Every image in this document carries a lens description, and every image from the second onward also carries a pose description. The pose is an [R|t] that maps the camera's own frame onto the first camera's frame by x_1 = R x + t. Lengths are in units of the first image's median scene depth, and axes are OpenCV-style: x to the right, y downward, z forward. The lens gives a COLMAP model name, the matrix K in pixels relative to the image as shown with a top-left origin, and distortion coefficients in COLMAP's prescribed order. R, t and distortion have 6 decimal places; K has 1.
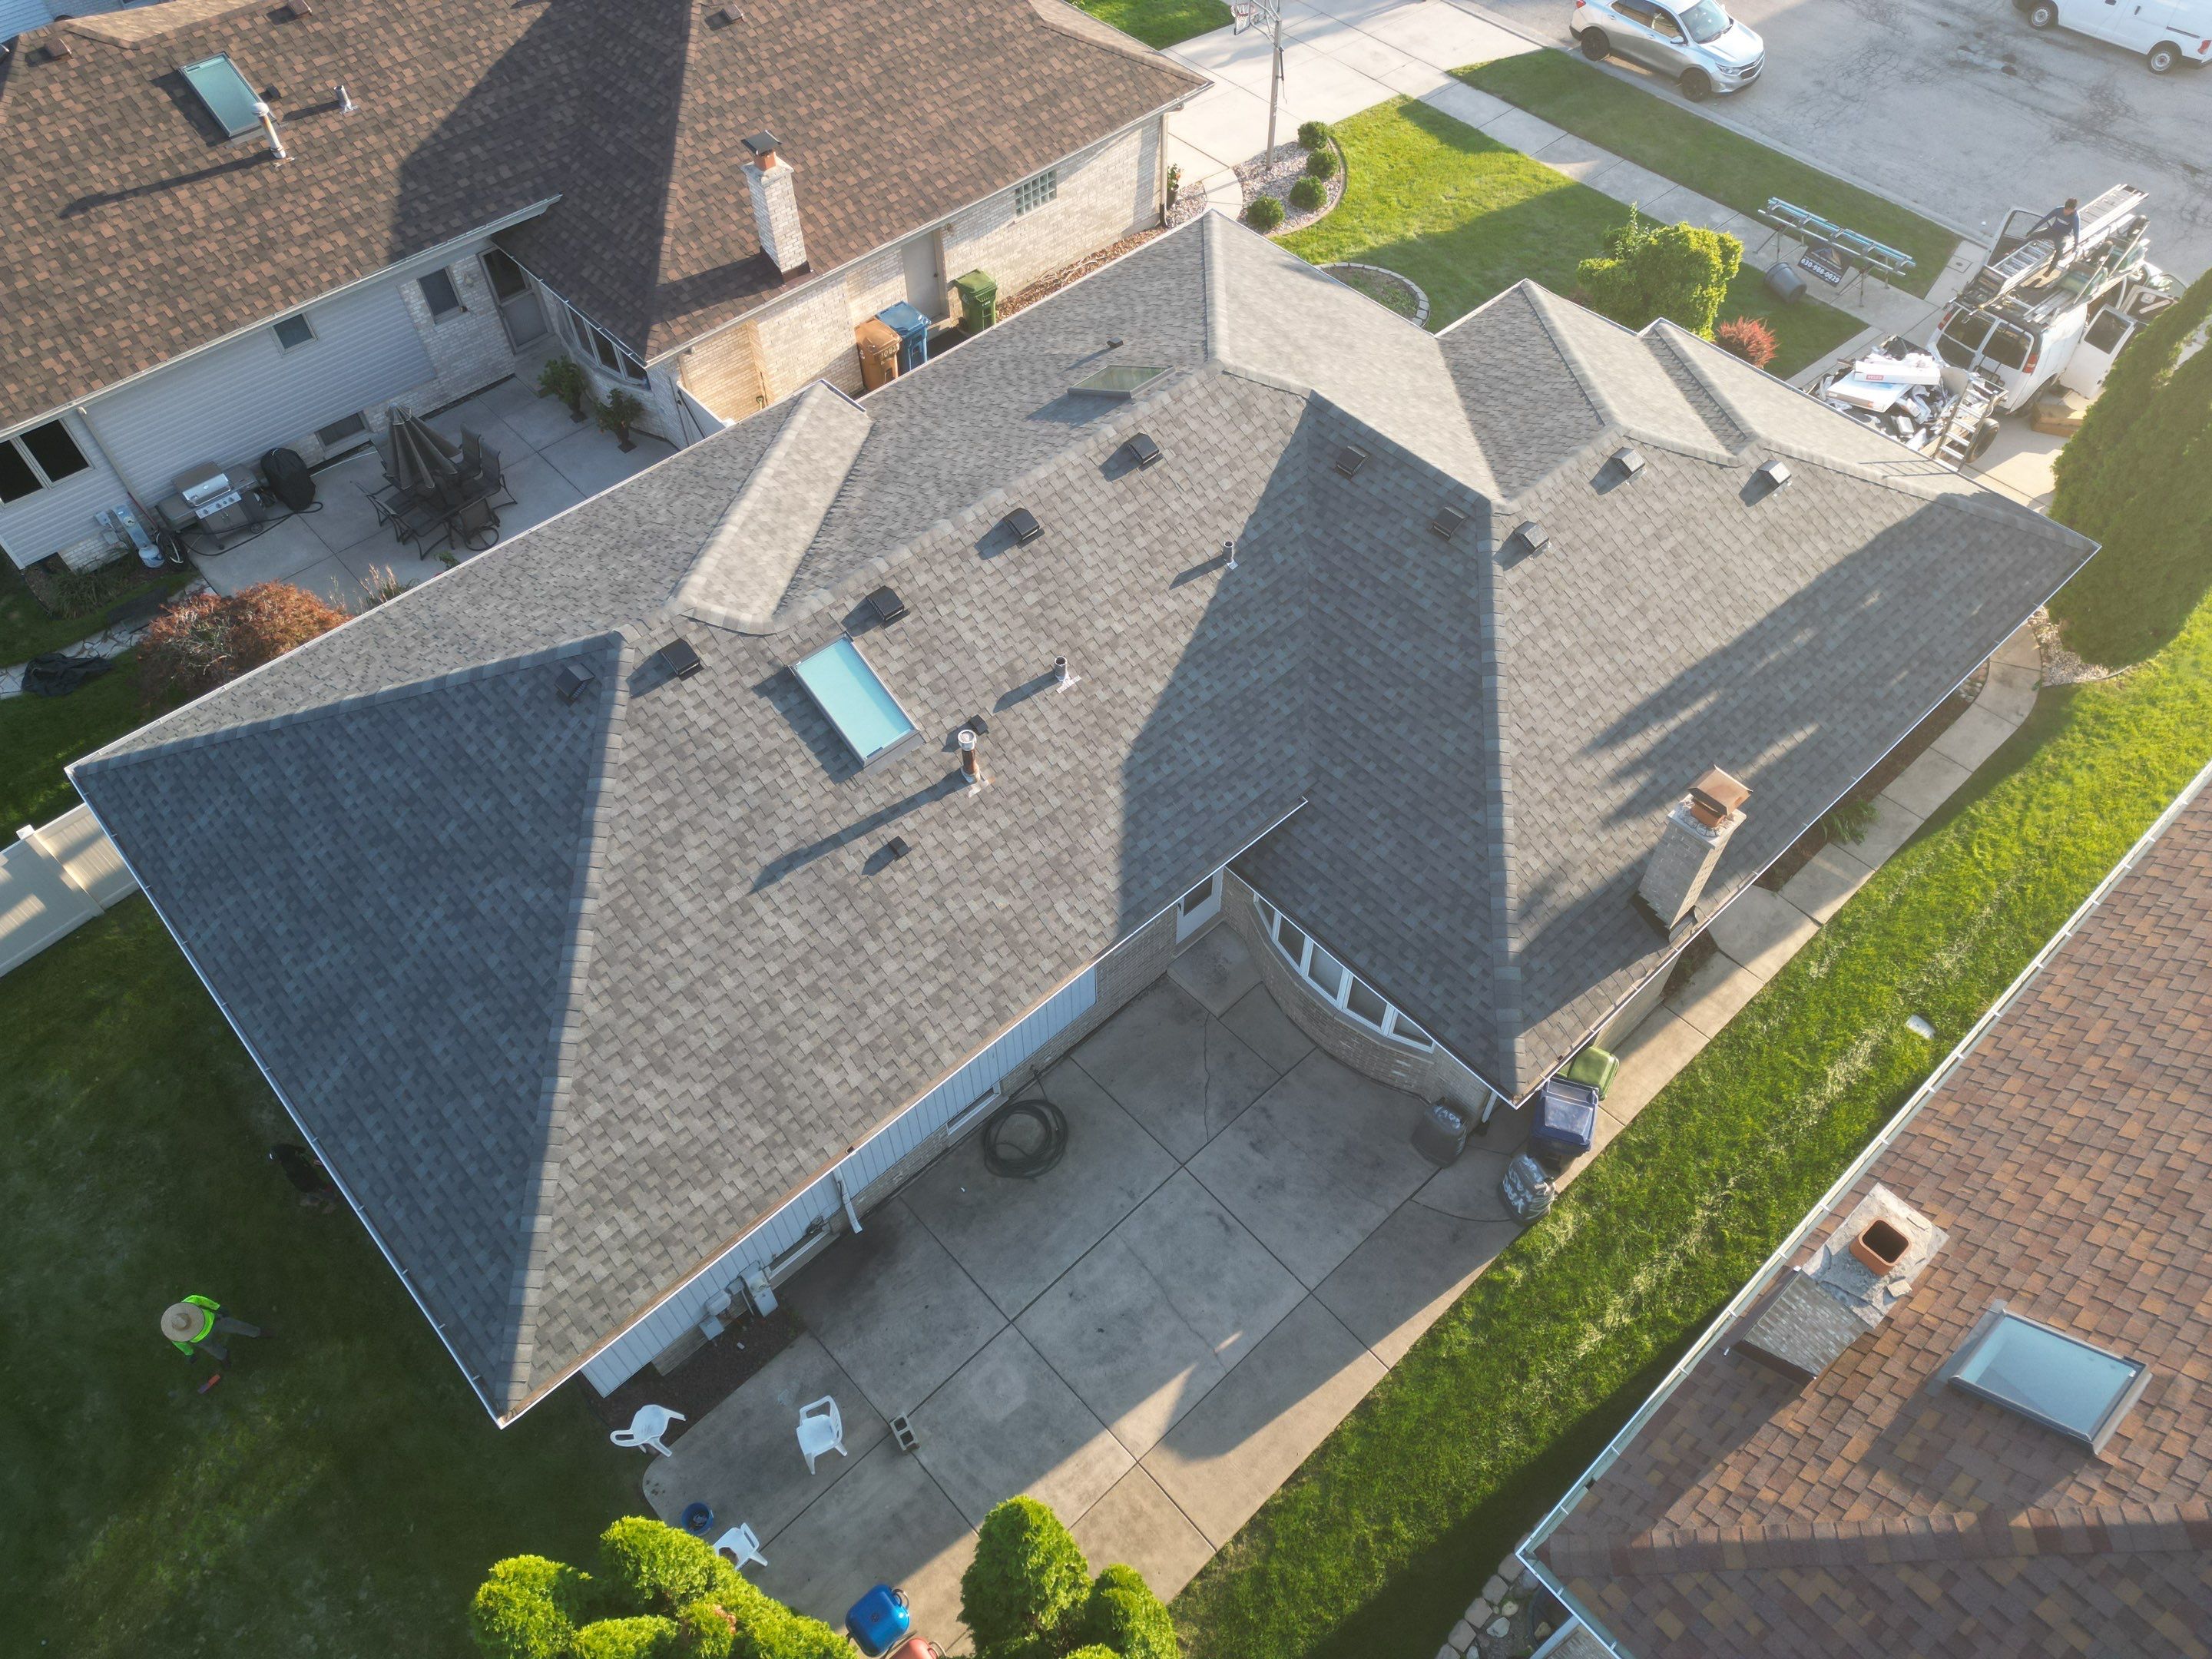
lens RADIAL K [[1552.5, 0, 1108.5], [0, 1552.5, 829.2], [0, 0, 1]] dist [0.071405, -0.063179]
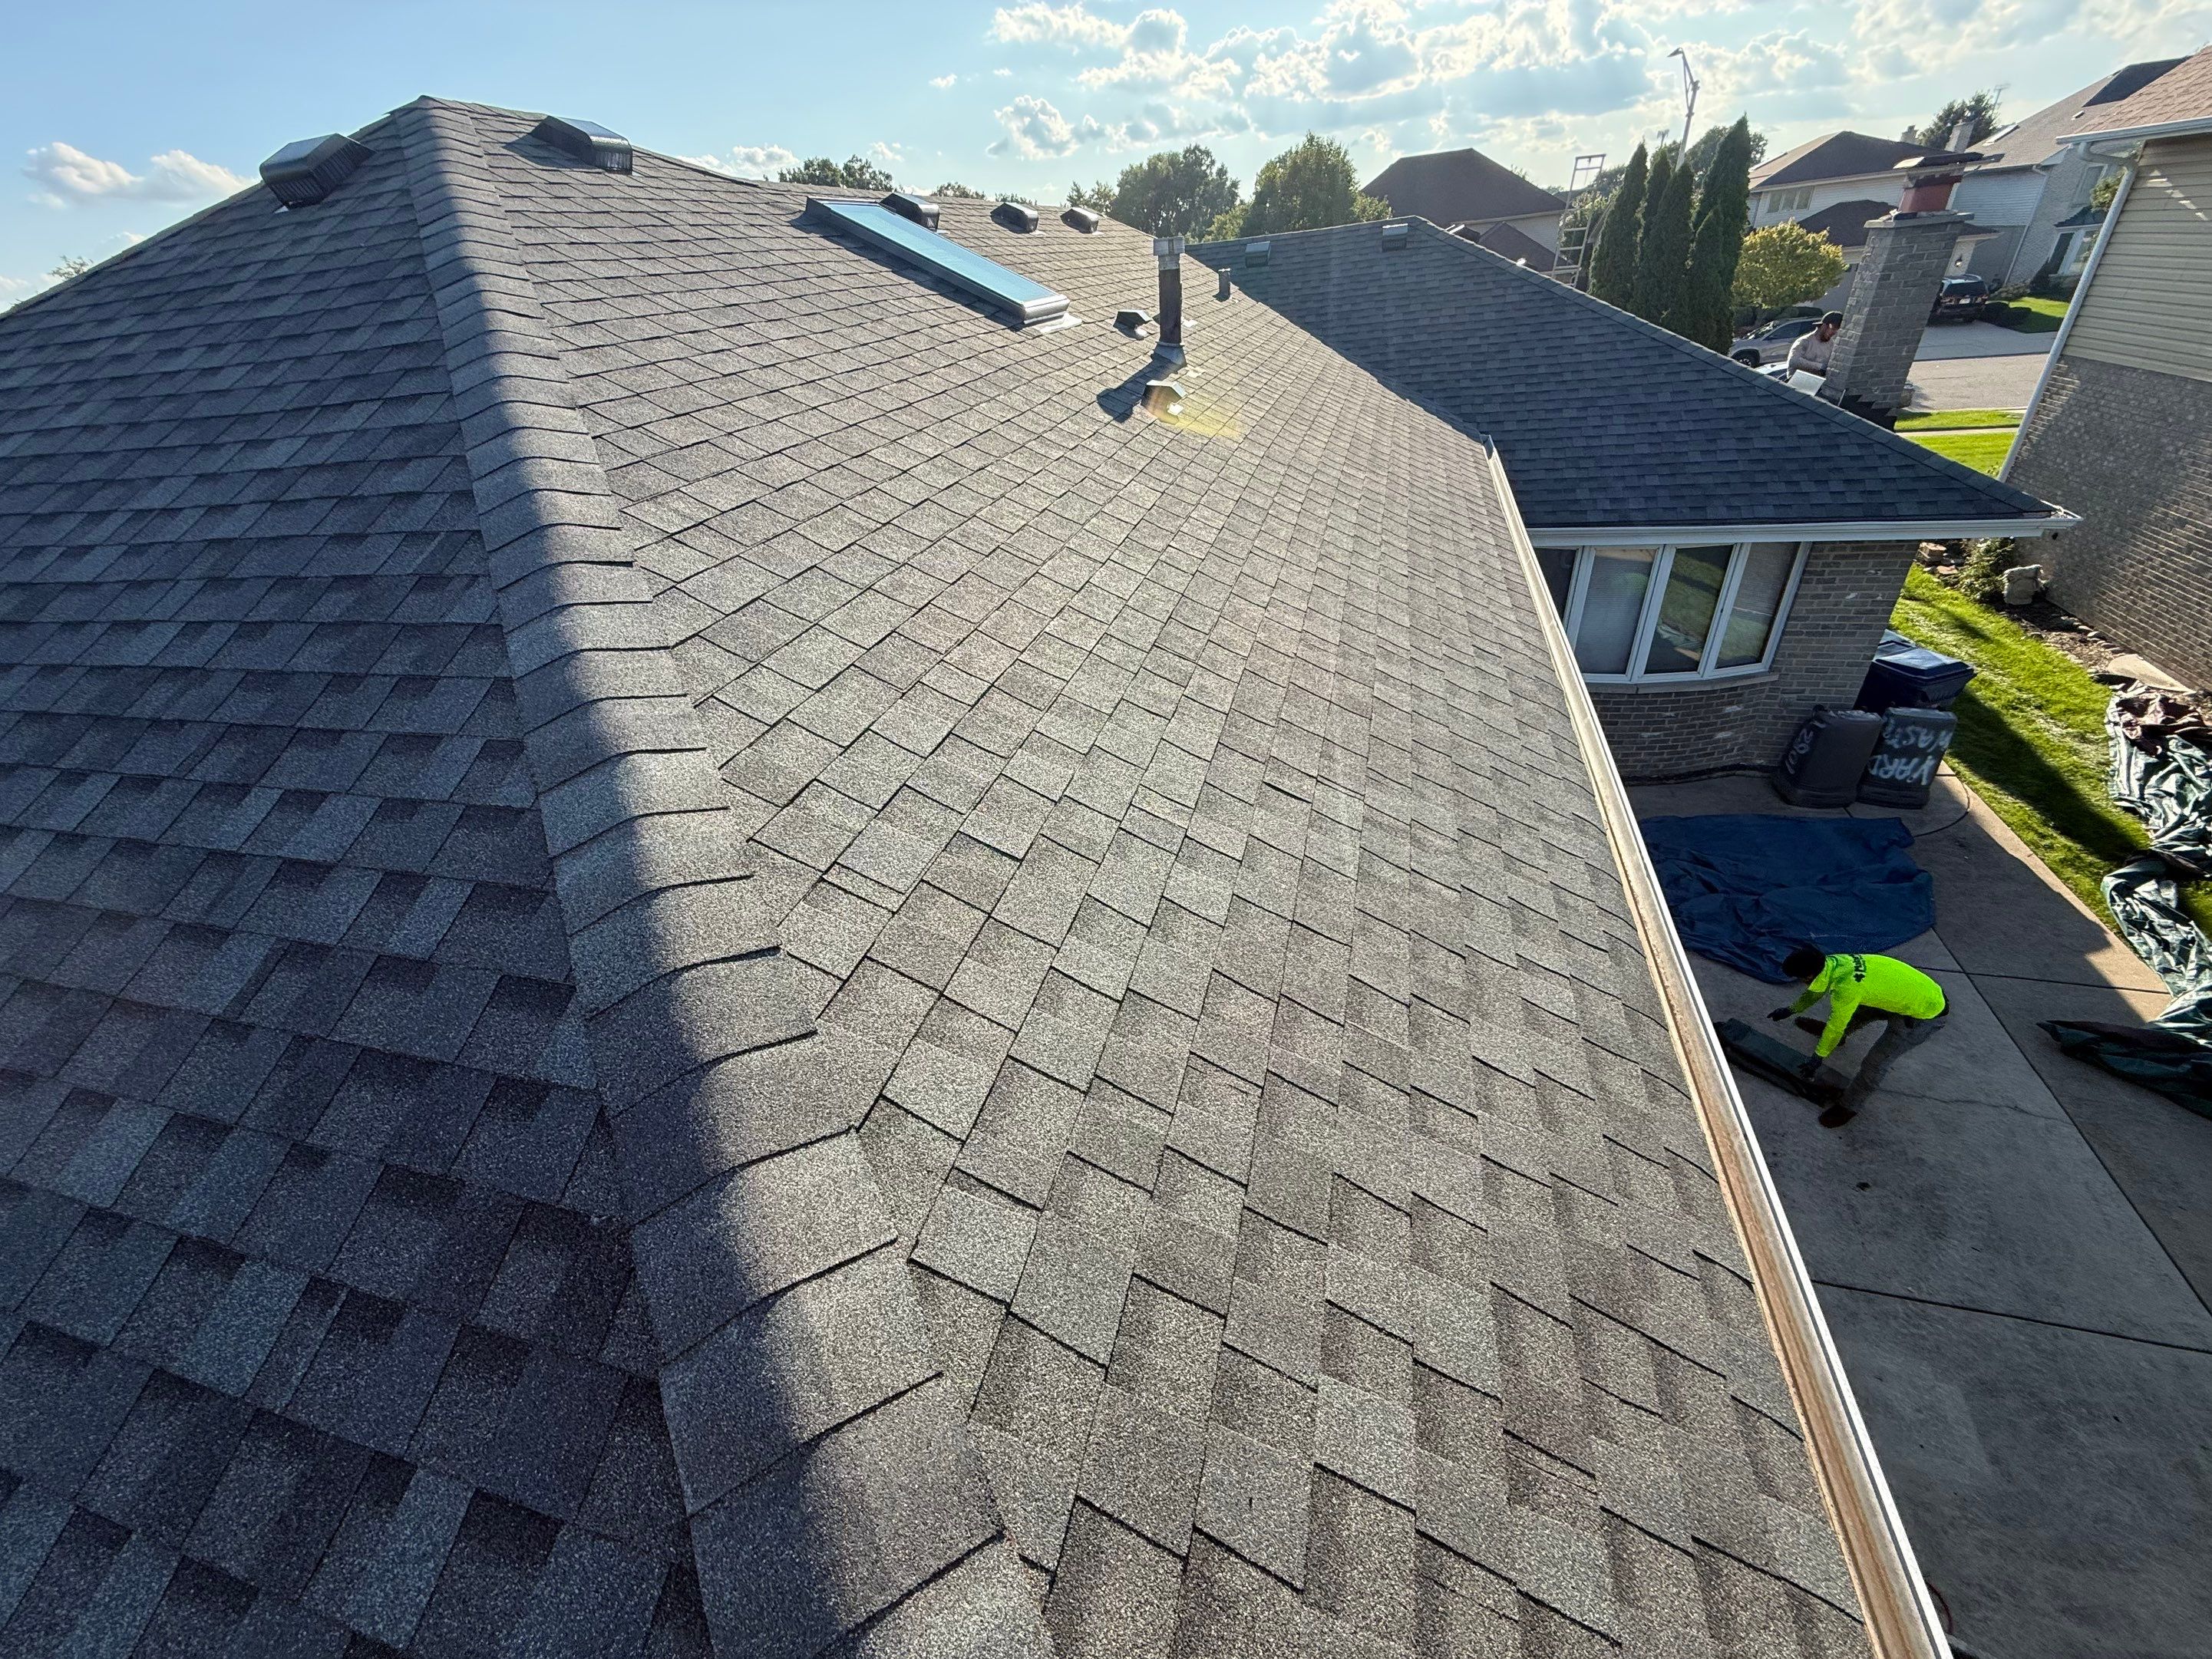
lens RADIAL K [[883.1, 0, 1099.9], [0, 883.1, 819.4], [0, 0, 1]] dist [0.000242, -0.000278]
pose [[0.850111, -0.338463, 0.403429, -0.297328], [0.467702, 0.837340, -0.283048, 0.187364], [-0.242006, 0.429307, 0.870131, 0.767211]]
